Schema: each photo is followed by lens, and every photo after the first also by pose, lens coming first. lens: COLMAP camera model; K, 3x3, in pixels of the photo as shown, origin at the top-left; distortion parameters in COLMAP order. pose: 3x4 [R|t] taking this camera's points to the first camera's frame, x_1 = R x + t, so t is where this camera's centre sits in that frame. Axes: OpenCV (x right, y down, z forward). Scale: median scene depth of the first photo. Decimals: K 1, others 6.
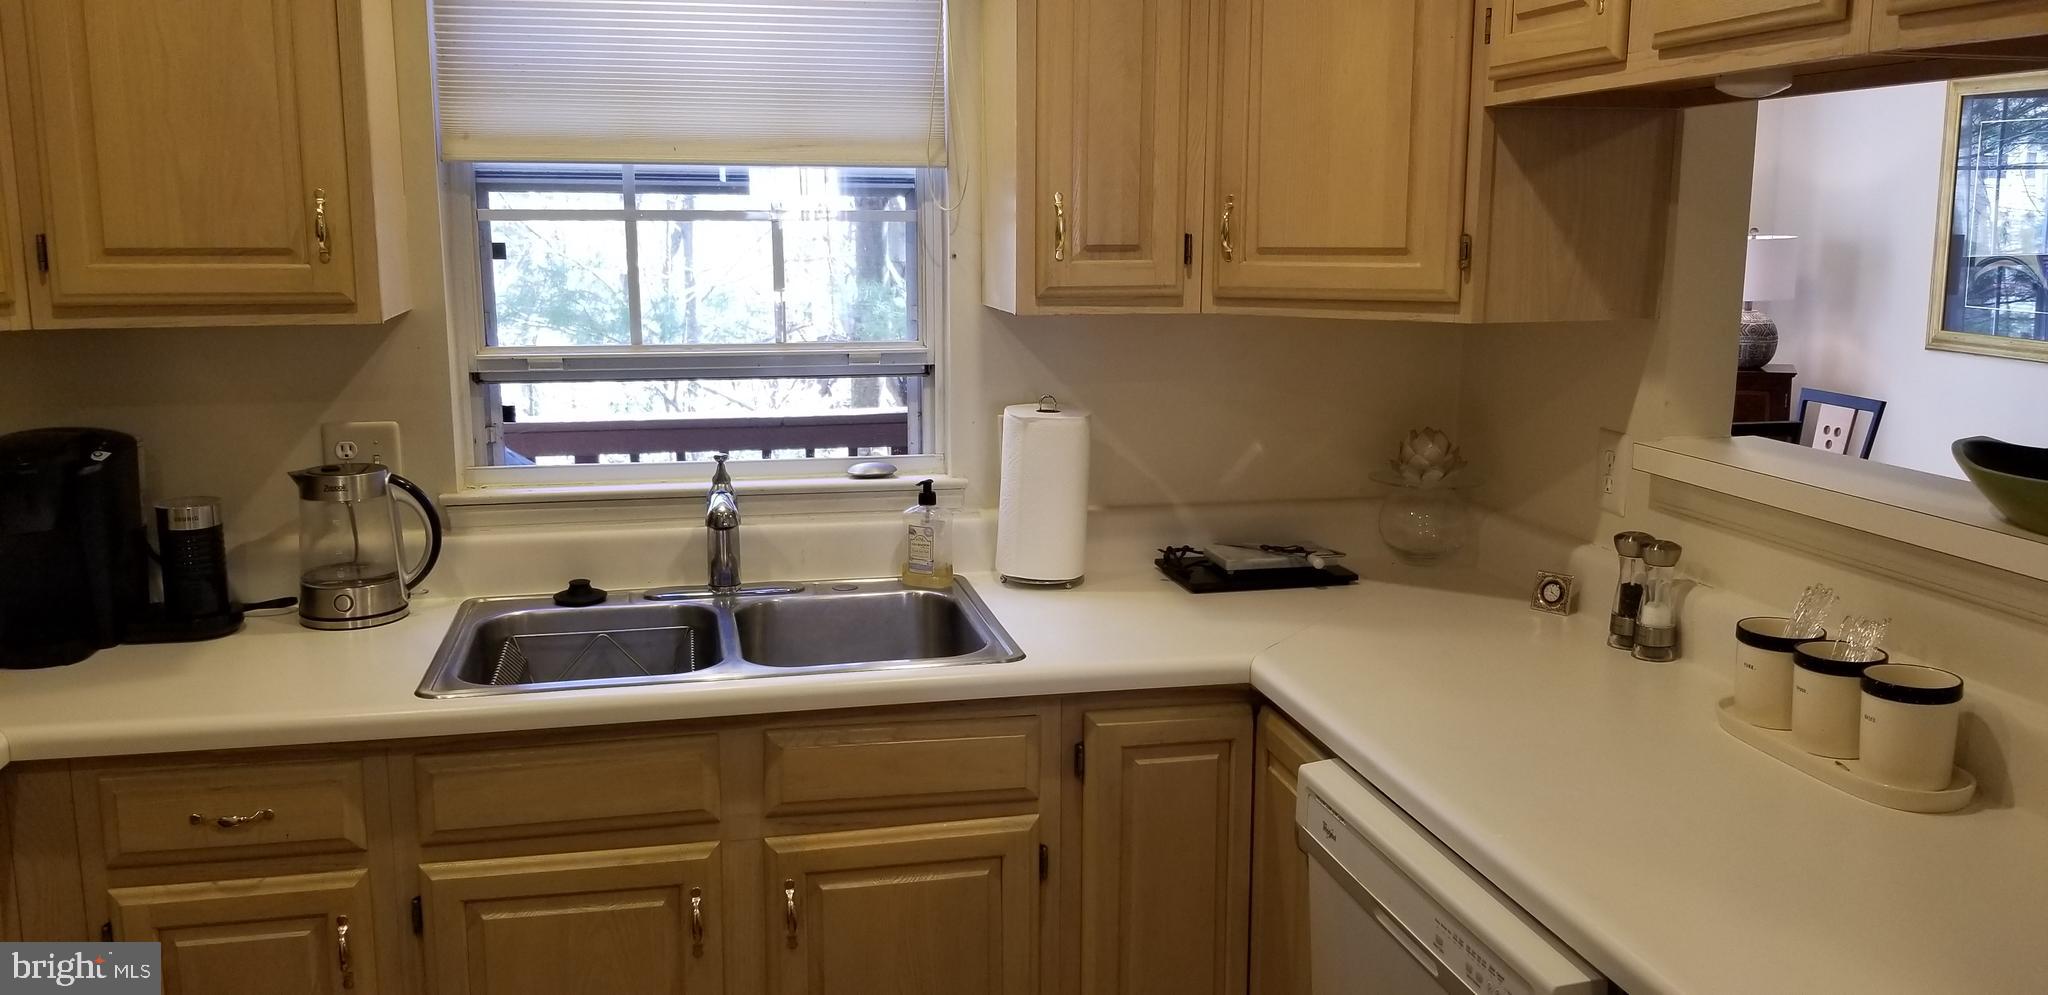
lens RADIAL K [[1599.7, 0, 1018.2], [0, 1599.7, 496.0], [0, 0, 1]] dist [0.085386, -0.157847]
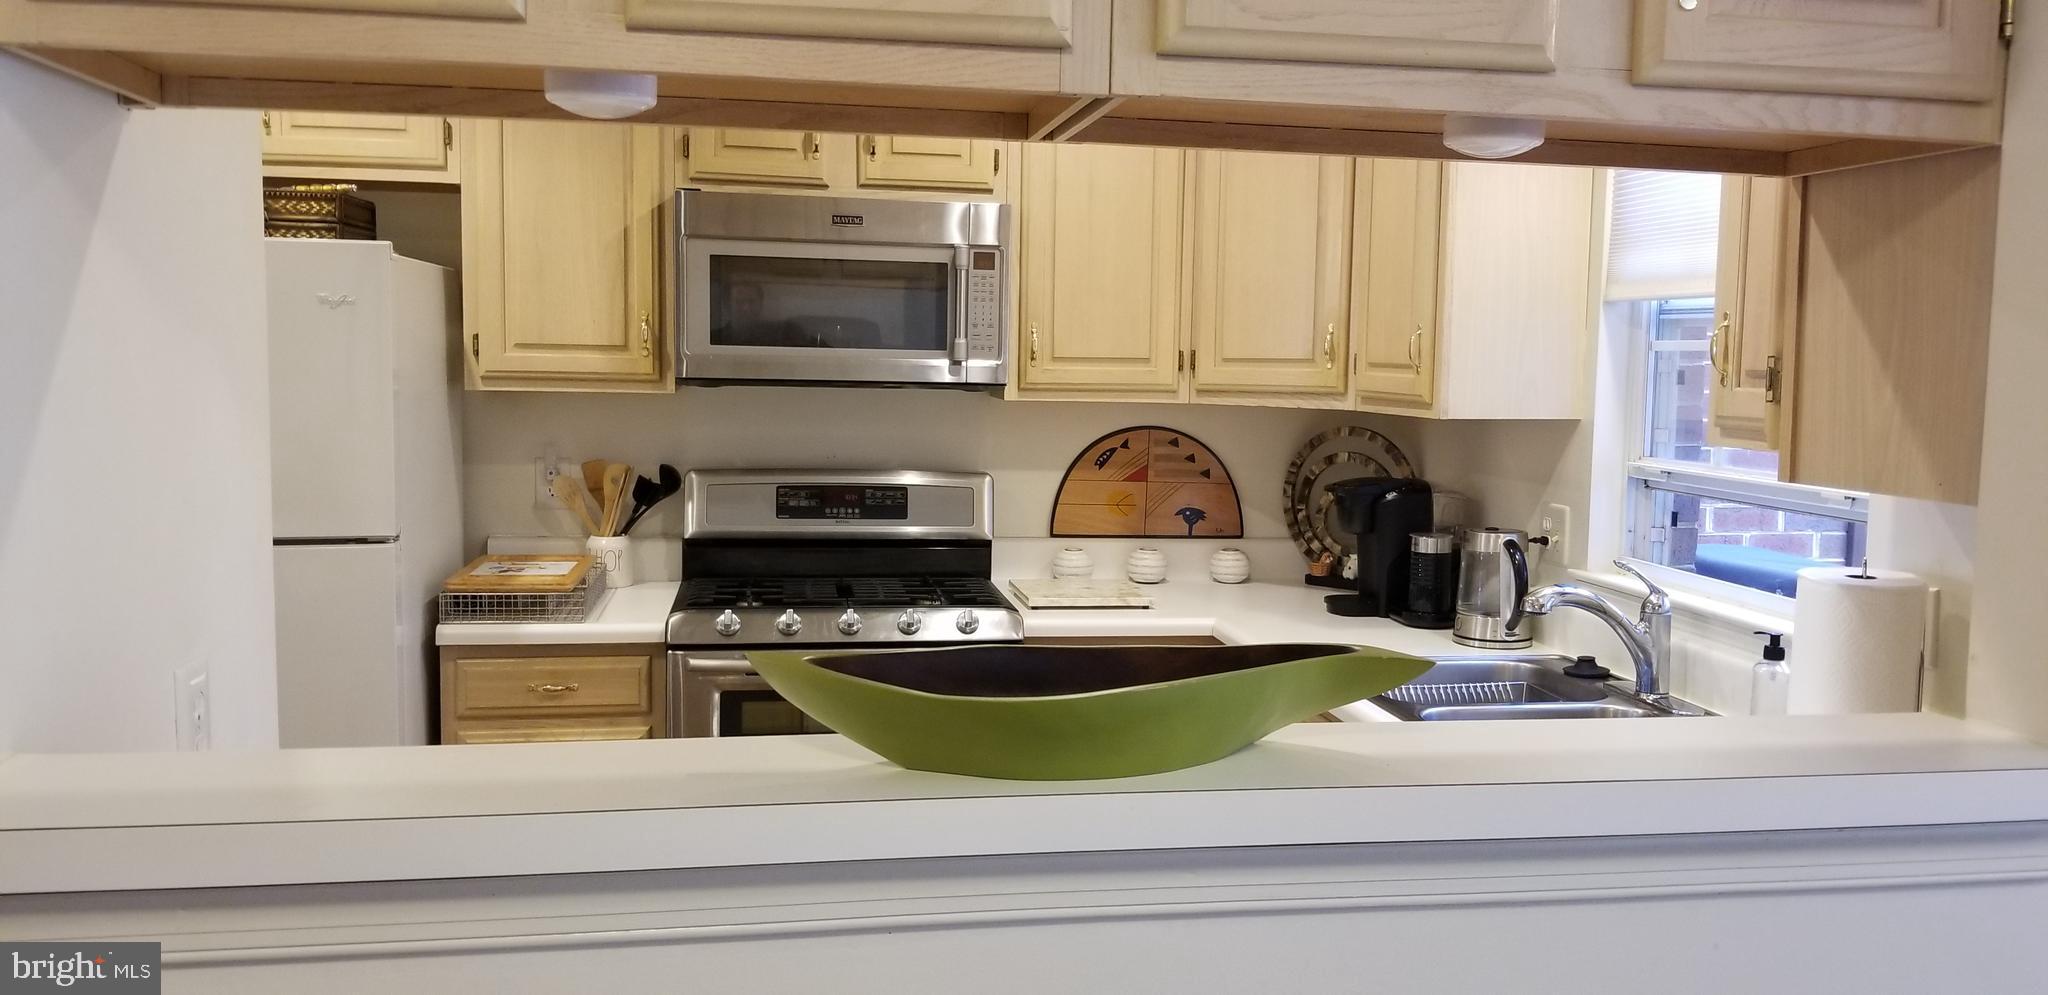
lens RADIAL K [[1599.7, 0, 1054.2], [0, 1599.7, 508.7], [0, 0, 1]] dist [0.085386, -0.157847]
pose [[-0.036583, 0.097188, -0.994593, 1.007408], [-0.194122, 0.975610, 0.102474, -0.109314], [0.980295, 0.196822, -0.016825, 0.717725]]
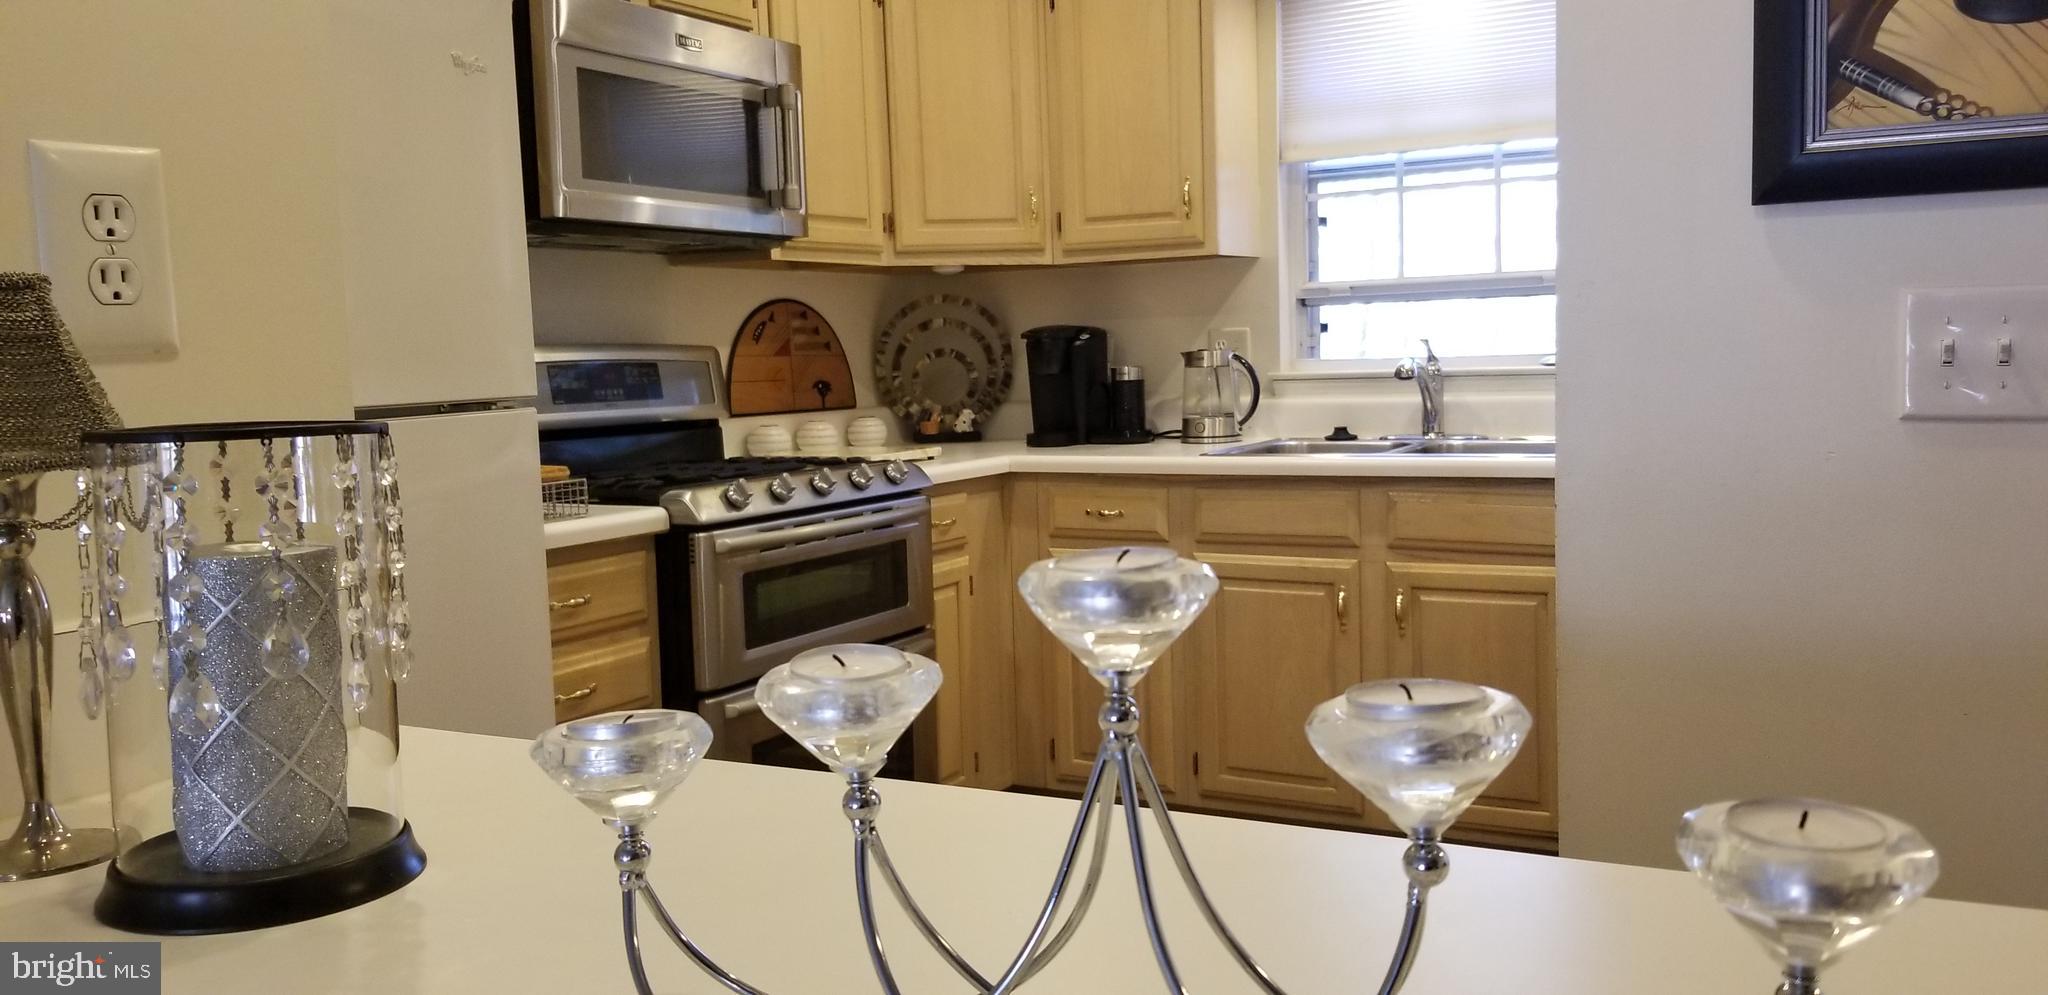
lens RADIAL K [[1599.7, 0, 1079.0], [0, 1599.7, 498.7], [0, 0, 1]] dist [0.085386, -0.157847]
pose [[0.772755, 0.034991, -0.633739, 0.580052], [-0.078488, 0.996084, -0.040709, 0.233465], [0.629832, 0.081199, 0.772475, -0.382667]]
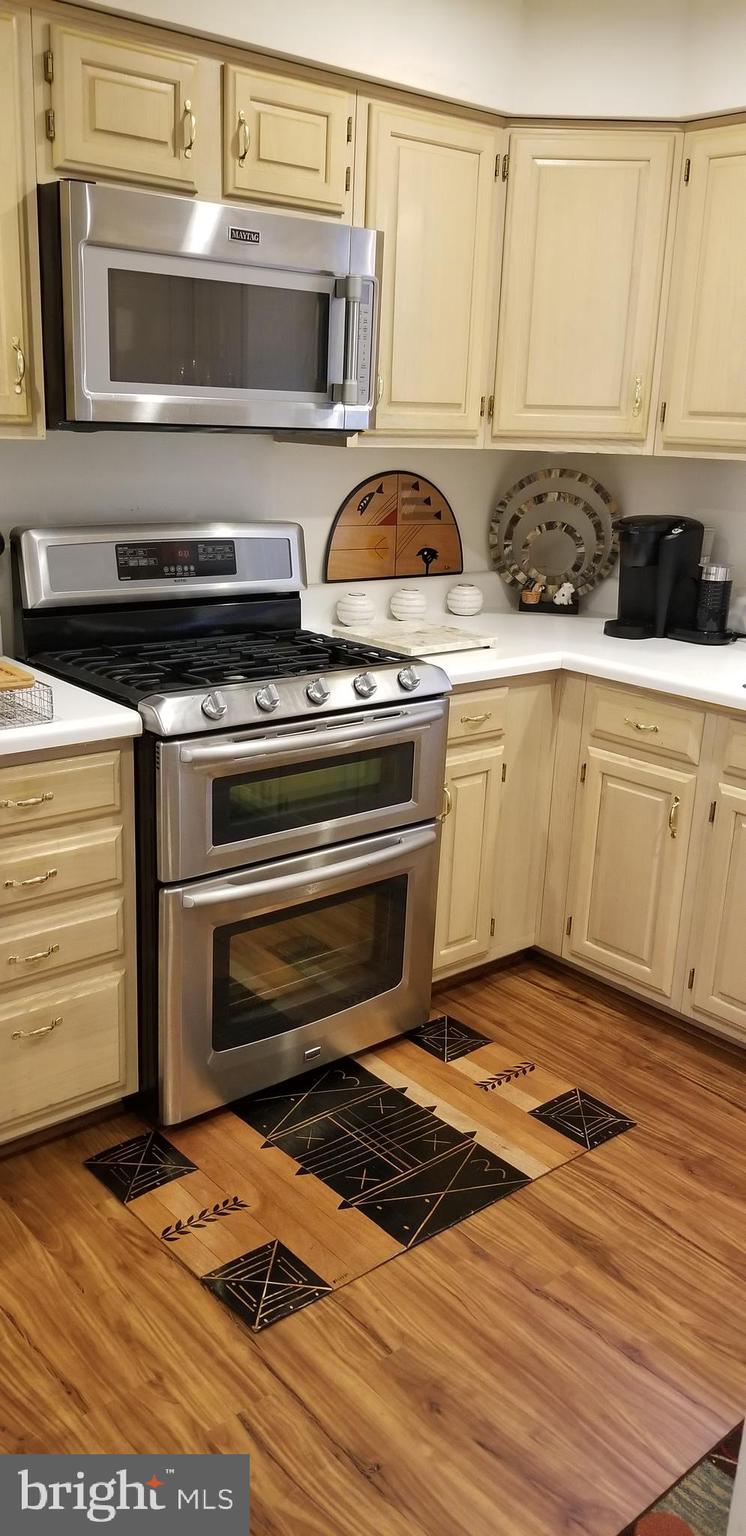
lens RADIAL K [[1199.8, 0, 362.8], [0, 1199.8, 790.2], [0, 0, 1]] dist [0.085386, -0.157847]
pose [[0.471170, 0.278093, -0.837057, 0.489168], [-0.187237, 0.958904, 0.213180, 0.031466], [0.861940, 0.056285, 0.503876, 0.028470]]
